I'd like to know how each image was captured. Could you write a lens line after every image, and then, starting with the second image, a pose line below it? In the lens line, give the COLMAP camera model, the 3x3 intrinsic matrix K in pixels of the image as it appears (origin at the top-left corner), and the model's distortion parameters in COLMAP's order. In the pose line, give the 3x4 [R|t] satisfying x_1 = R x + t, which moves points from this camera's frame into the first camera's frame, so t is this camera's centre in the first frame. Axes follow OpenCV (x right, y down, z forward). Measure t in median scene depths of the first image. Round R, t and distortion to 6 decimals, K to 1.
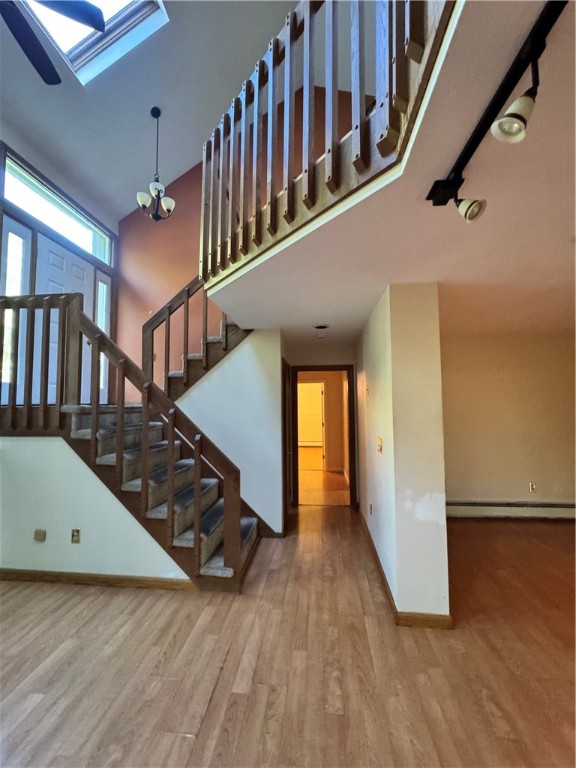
lens RADIAL K [[307.0, 0, 288.8], [0, 307.0, 385.7], [0, 0, 1]] dist [-0.003241, 0.000396]
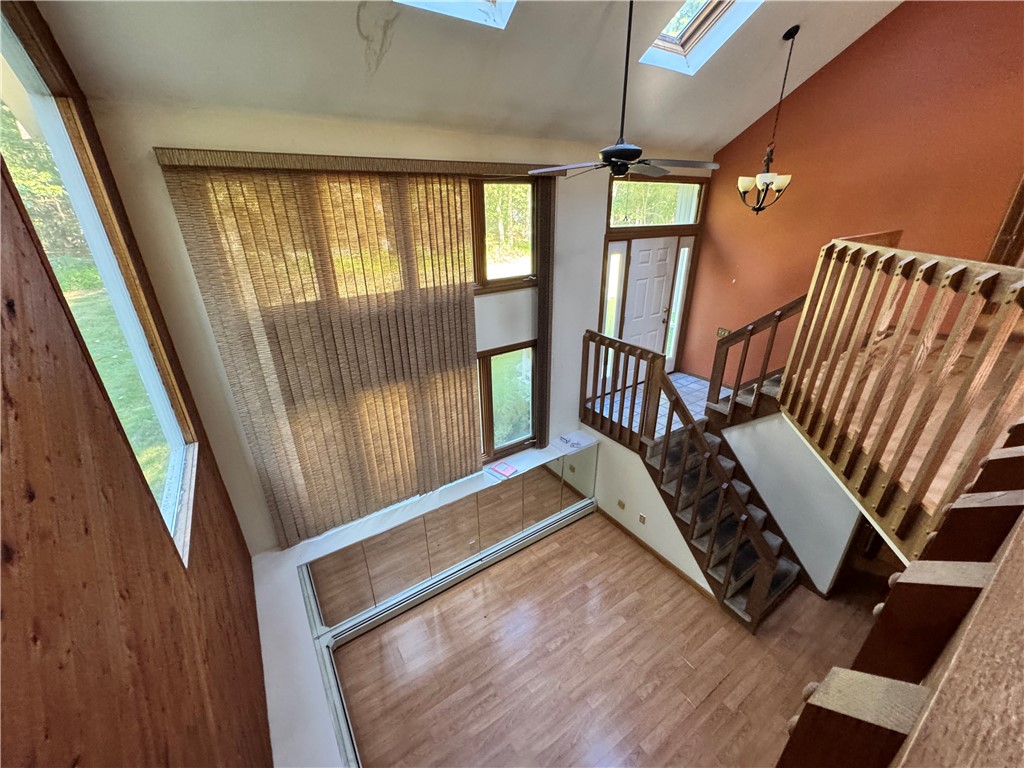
lens RADIAL K [[409.3, 0, 510.8], [0, 409.3, 385.0], [0, 0, 1]] dist [-0.003241, 0.000396]
pose [[0.637015, 0.308197, -0.706559, 0.064722], [0.055486, 0.895886, 0.440805, -0.910734], [0.768851, -0.320003, 0.553593, -0.314452]]
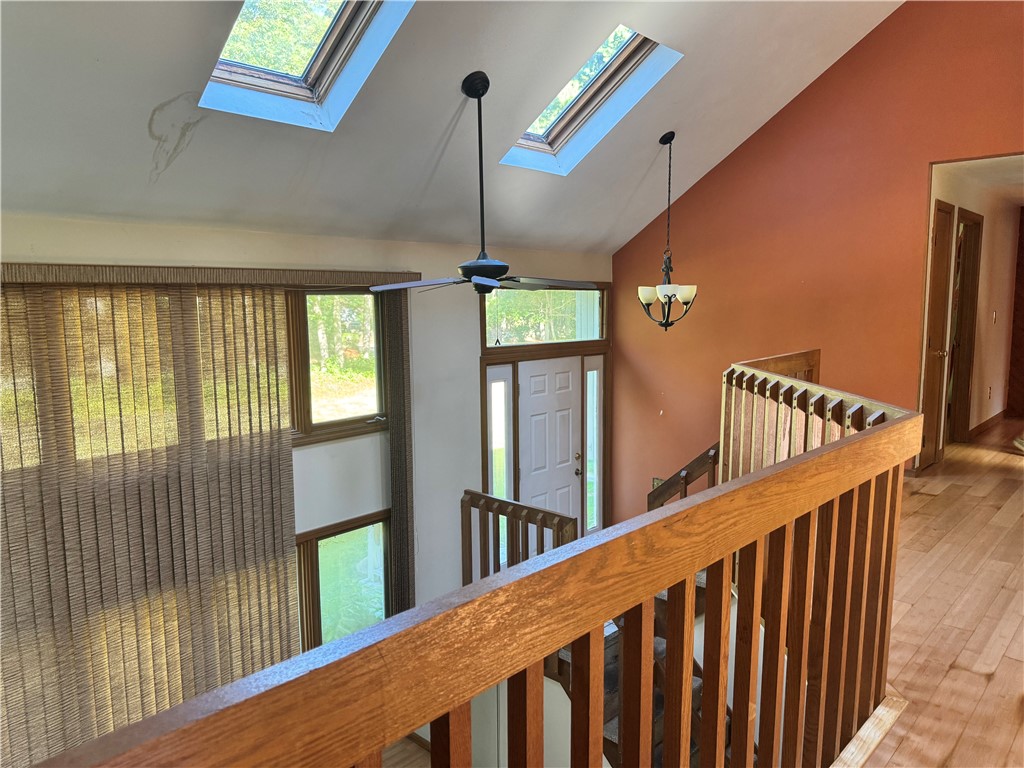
lens RADIAL K [[712.4, 0, 517.5], [0, 712.4, 386.5], [0, 0, 1]] dist [0.024602, -0.023147]
pose [[0.804908, 0.070838, -0.589157, 0.270969], [0.039272, 0.984313, 0.172003, -0.973415], [0.592099, -0.161584, 0.789499, -0.501539]]
